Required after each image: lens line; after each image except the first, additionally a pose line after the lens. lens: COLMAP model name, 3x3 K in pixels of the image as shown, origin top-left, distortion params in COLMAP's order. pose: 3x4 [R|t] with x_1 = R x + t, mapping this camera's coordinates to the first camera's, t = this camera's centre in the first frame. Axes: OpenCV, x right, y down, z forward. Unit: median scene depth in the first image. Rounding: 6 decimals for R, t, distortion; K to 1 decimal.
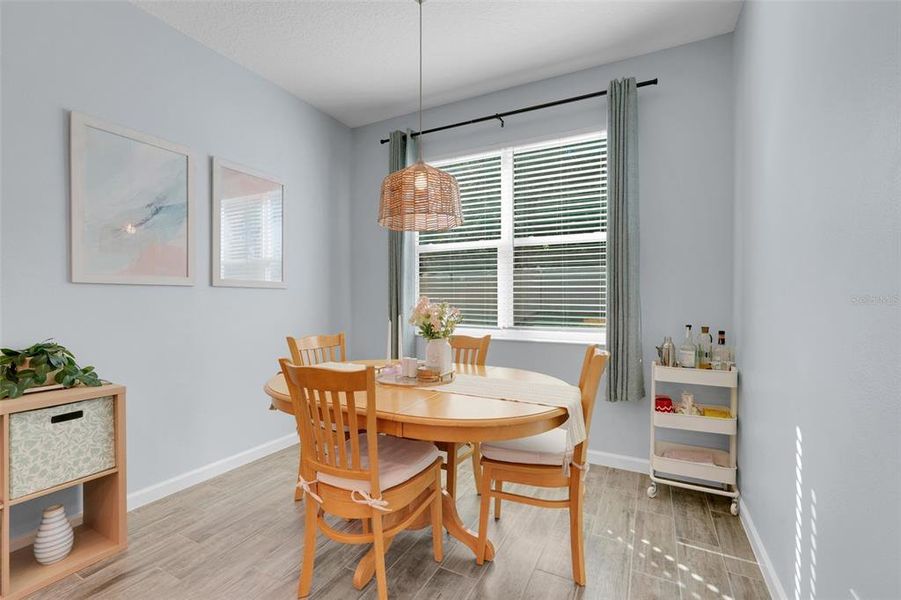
lens RADIAL K [[389.2, 0, 446.1], [0, 389.2, 292.8], [0, 0, 1]] dist [-0.012204, -0.000020]
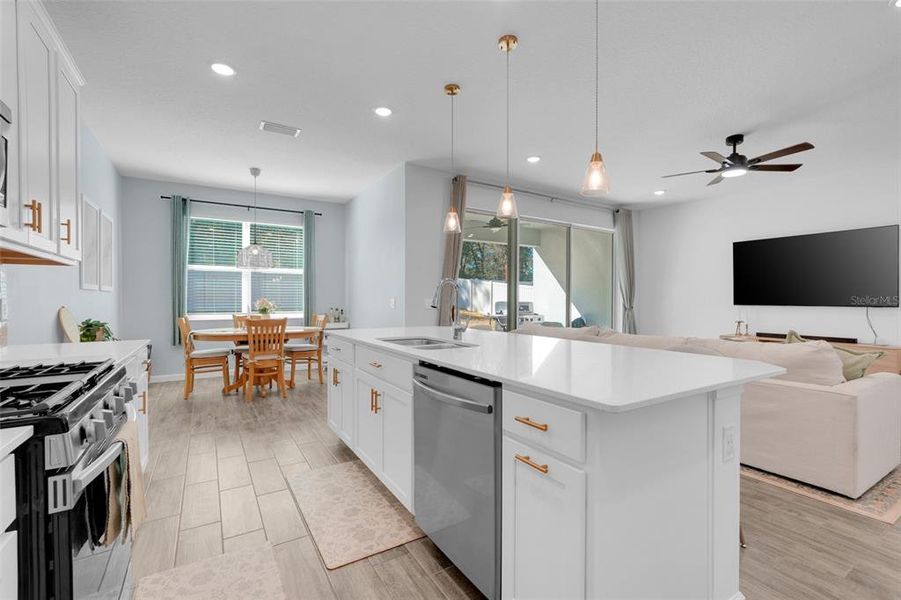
lens RADIAL K [[389.2, 0, 446.2], [0, 389.2, 300.5], [0, 0, 1]] dist [-0.012204, -0.000020]
pose [[0.531328, 0.000652, 0.847166, -1.143797], [-0.013903, 0.999872, 0.007950, -0.004181], [-0.847052, -0.016002, 0.531269, -1.032215]]
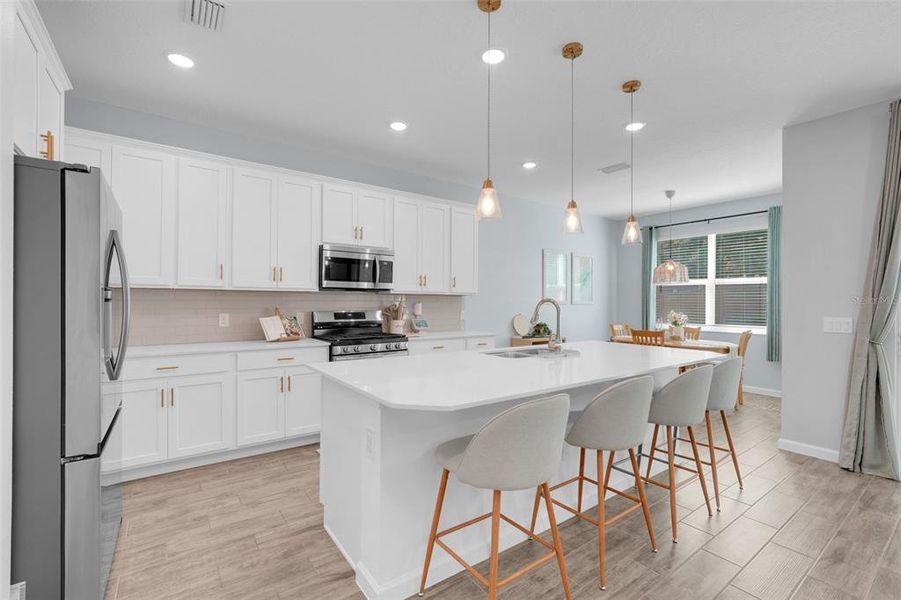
lens RADIAL K [[389.2, 0, 453.2], [0, 389.2, 302.4], [0, 0, 1]] dist [-0.012204, -0.000020]
pose [[0.901091, 0.004619, -0.433605, -0.198334], [-0.001605, 0.999972, 0.007316, -0.044267], [0.433627, -0.005897, 0.901073, -1.548359]]
